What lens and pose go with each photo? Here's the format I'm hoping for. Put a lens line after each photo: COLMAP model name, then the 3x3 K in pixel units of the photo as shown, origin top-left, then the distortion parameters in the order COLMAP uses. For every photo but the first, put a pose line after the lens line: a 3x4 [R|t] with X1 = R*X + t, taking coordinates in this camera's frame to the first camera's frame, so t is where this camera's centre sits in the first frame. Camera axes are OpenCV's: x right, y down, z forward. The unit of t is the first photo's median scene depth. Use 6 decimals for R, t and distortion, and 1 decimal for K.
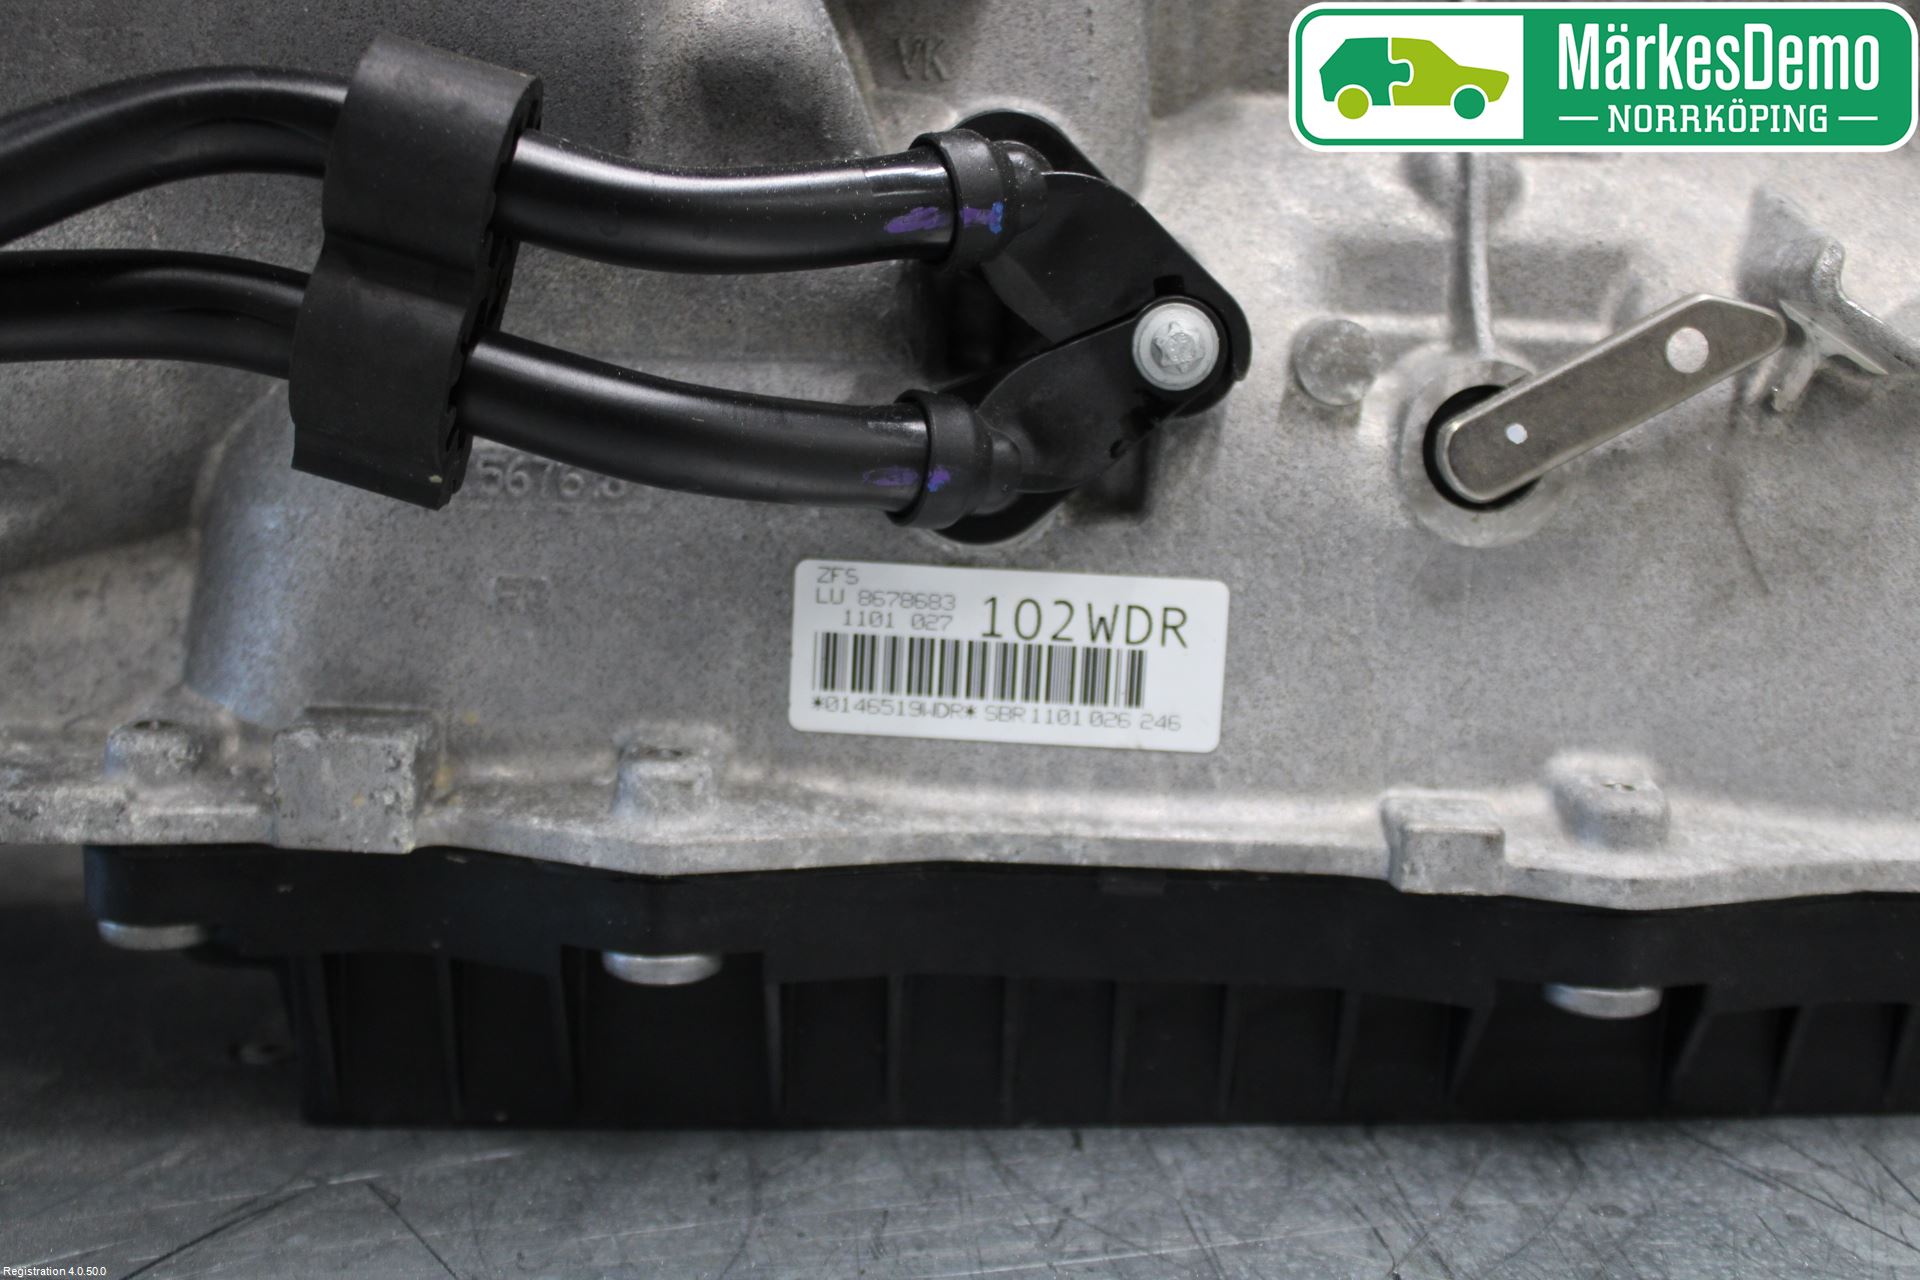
lens RADIAL K [[2201.1, 0, 960.0], [0, 2201.1, 640.0], [0, 0, 1]] dist [-0.185209, 0.312983]
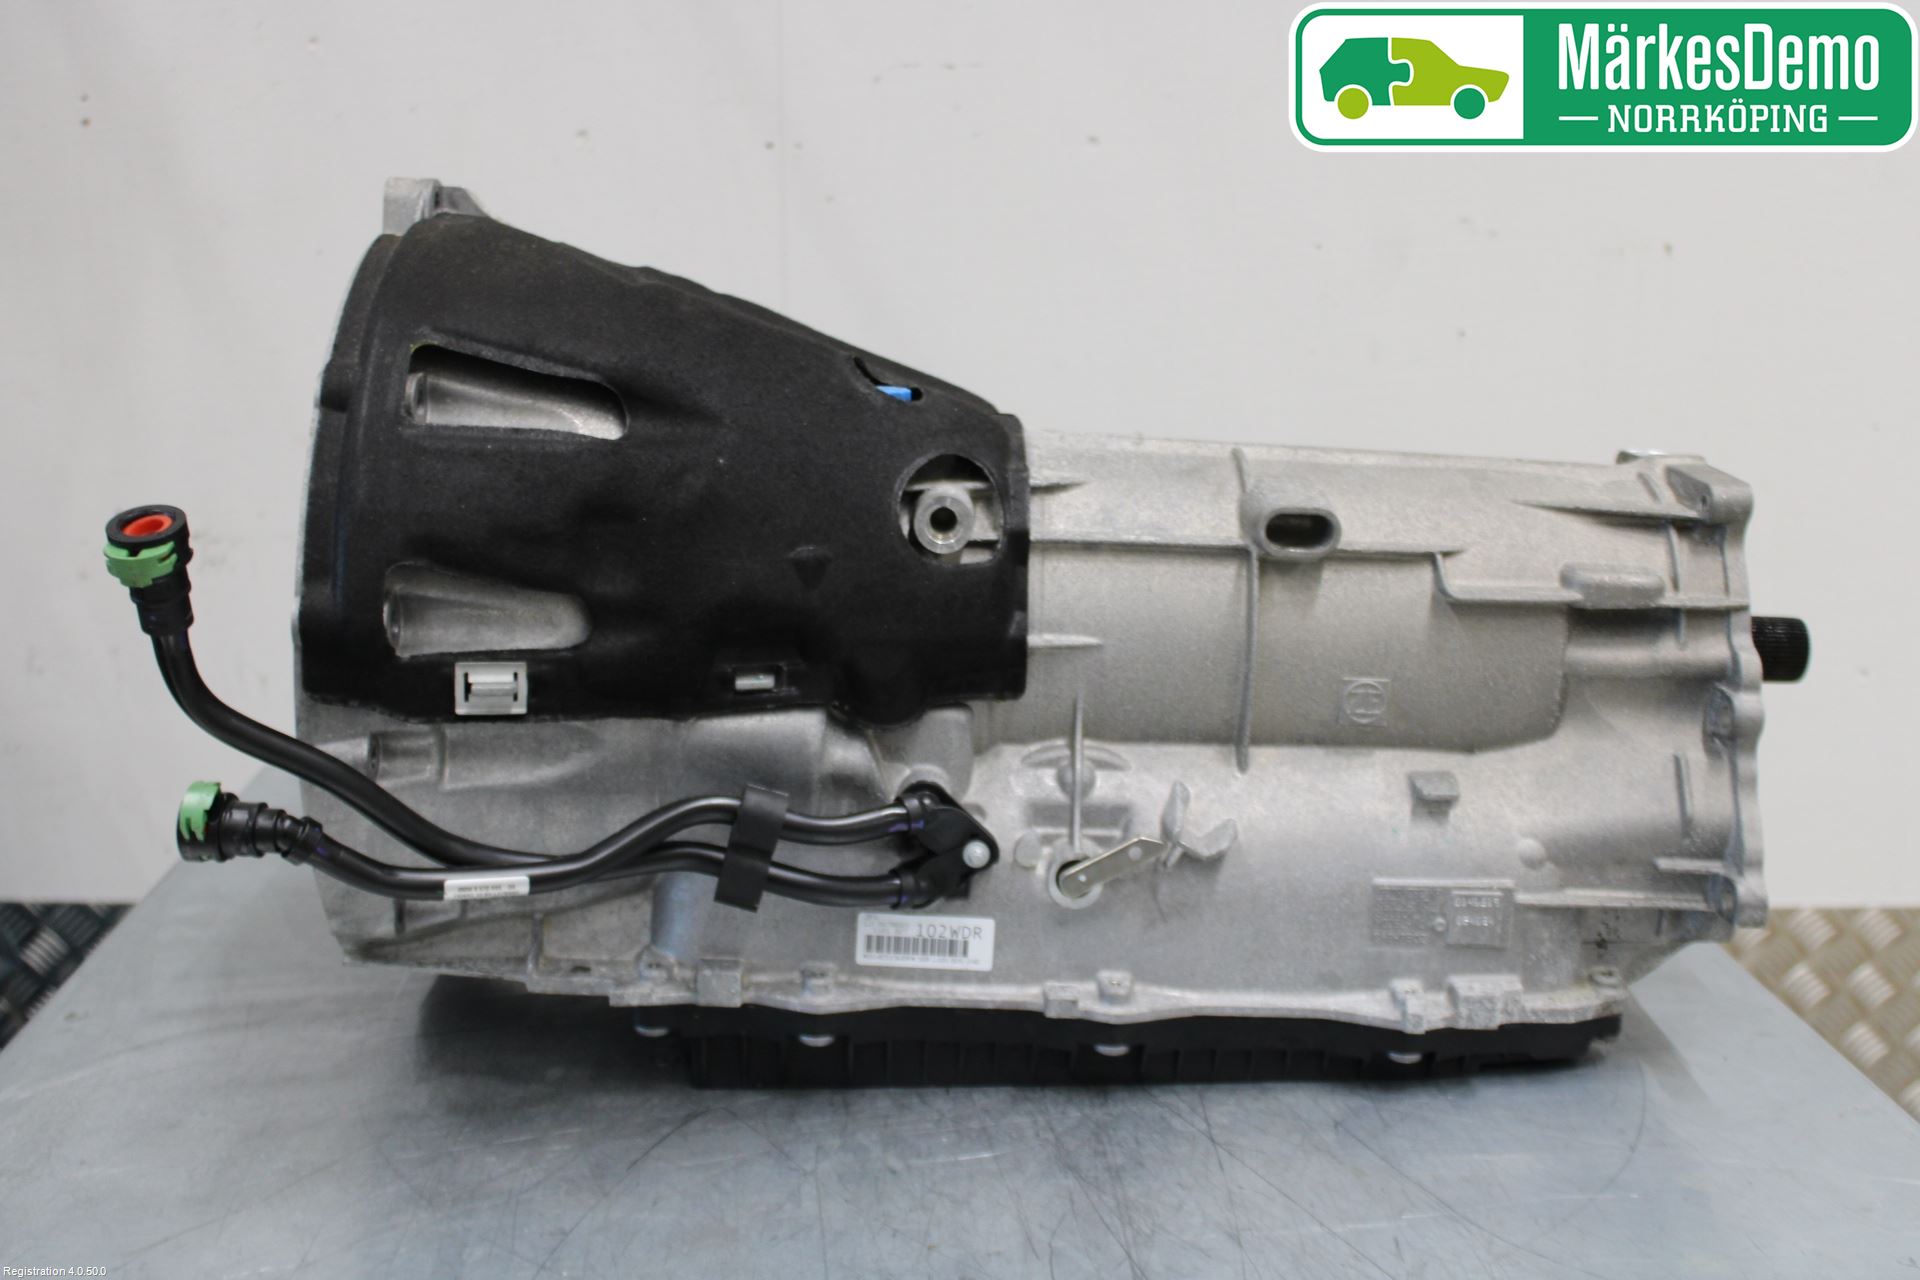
lens RADIAL K [[2201.1, 0, 960.0], [0, 2201.1, 640.0], [0, 0, 1]] dist [-0.185209, 0.312983]
pose [[0.999508, -0.000111, 0.031357, -0.027211], [-0.001279, 0.999018, 0.044280, -0.570986], [-0.031331, -0.044298, 0.998527, -2.155061]]
